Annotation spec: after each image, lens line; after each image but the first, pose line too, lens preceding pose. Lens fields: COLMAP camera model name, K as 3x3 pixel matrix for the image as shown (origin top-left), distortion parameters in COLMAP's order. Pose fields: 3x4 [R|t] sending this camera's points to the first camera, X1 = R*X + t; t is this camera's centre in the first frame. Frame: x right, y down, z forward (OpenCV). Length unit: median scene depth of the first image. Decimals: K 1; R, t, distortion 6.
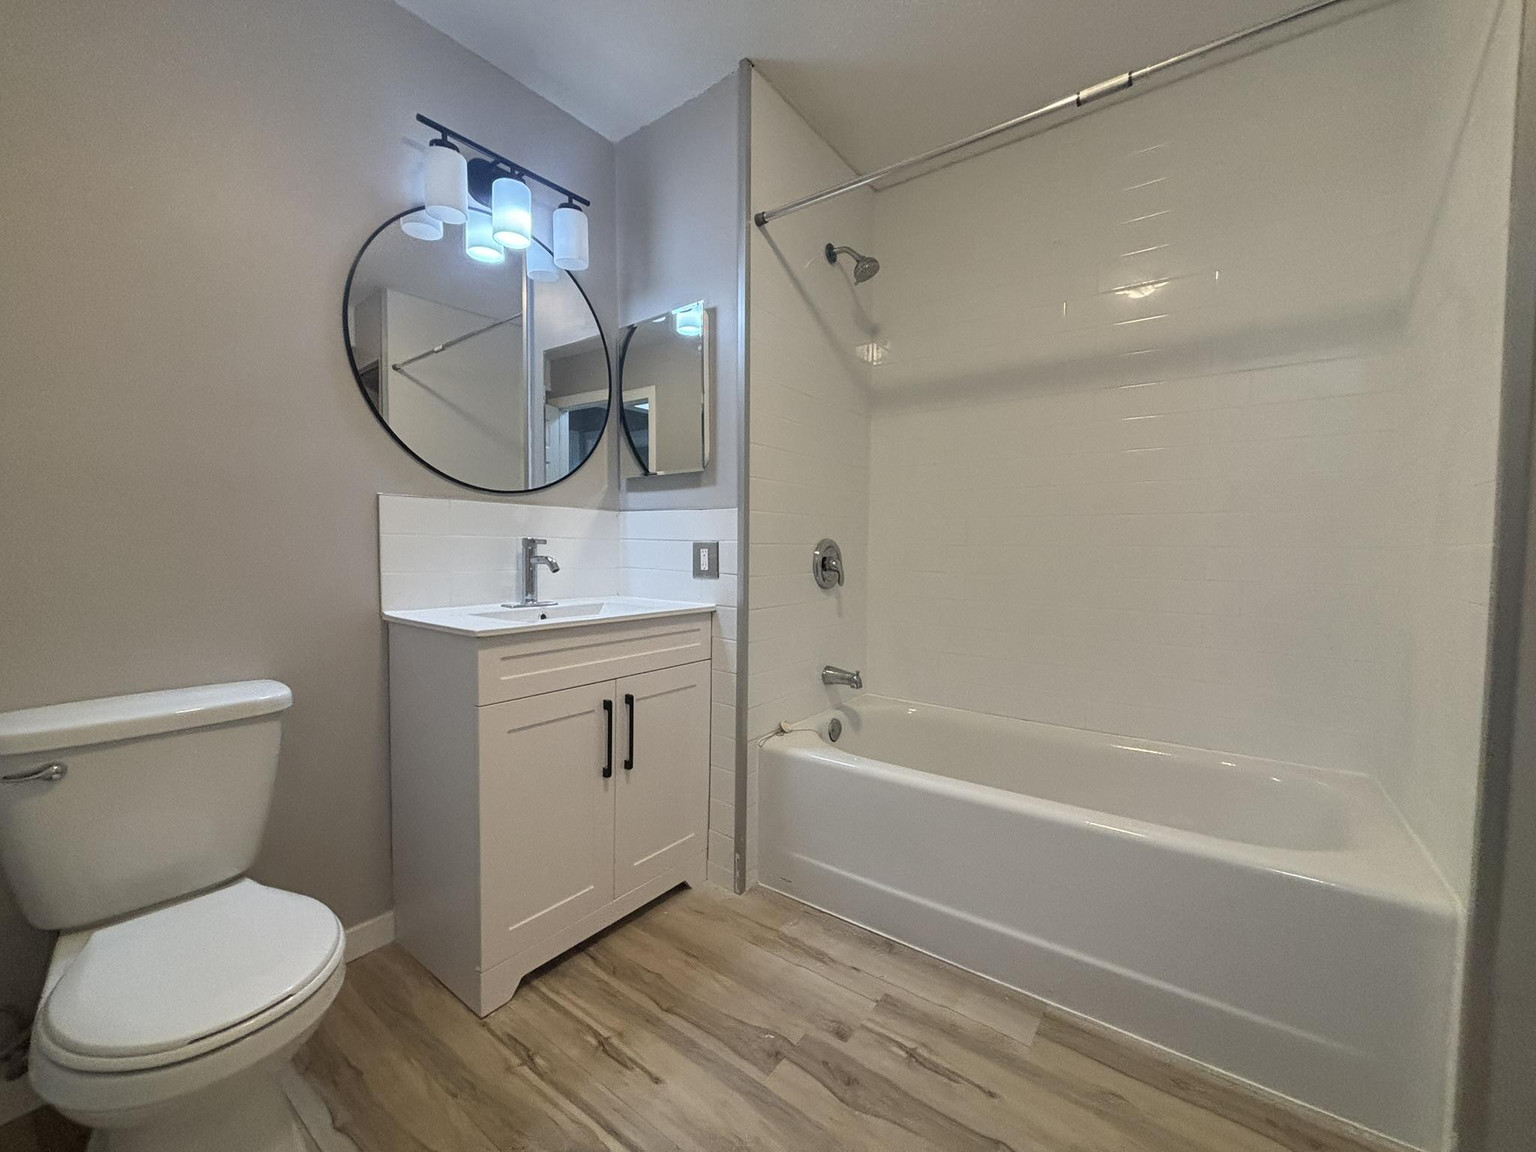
lens RADIAL K [[620.3, 0, 767.6], [0, 620.3, 574.1], [0, 0, 1]] dist [-0.002140, -0.000038]
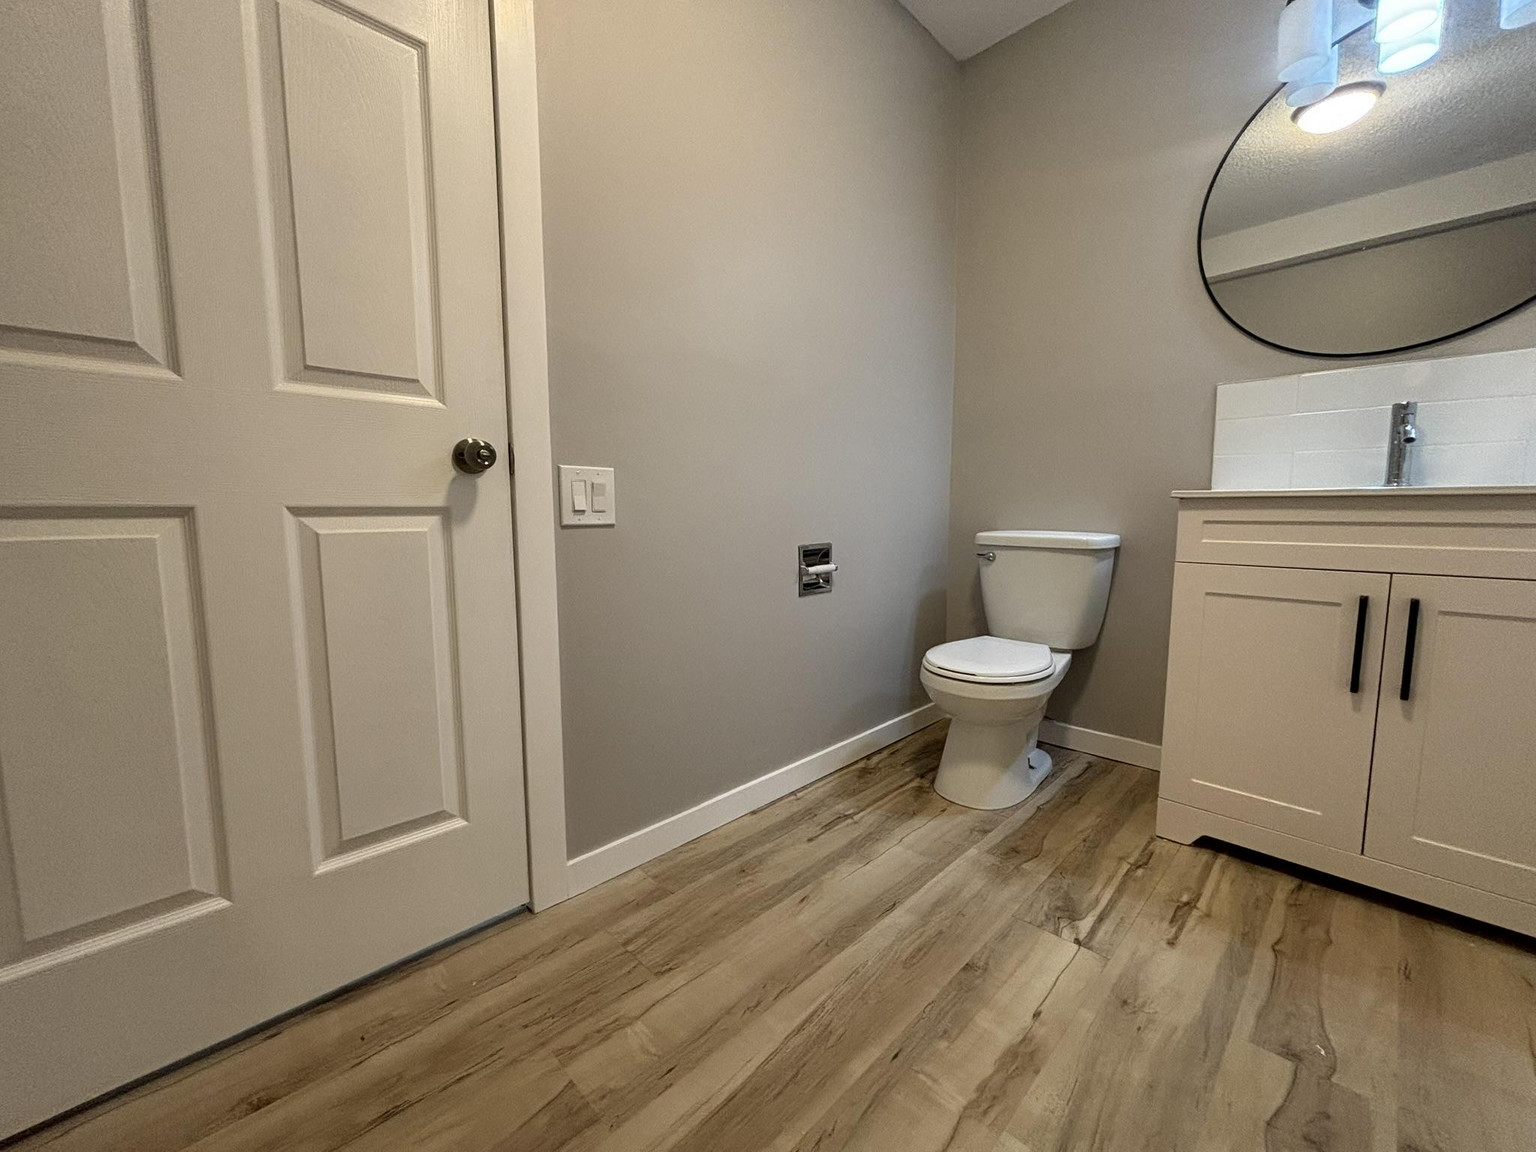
lens RADIAL K [[620.3, 0, 767.6], [0, 620.3, 574.1], [0, 0, 1]] dist [-0.002140, -0.000038]
pose [[-0.146426, 0.102788, -0.983867, 0.720361], [-0.038490, 0.993242, 0.109495, 0.137041], [0.988473, 0.053902, -0.141480, 0.420192]]
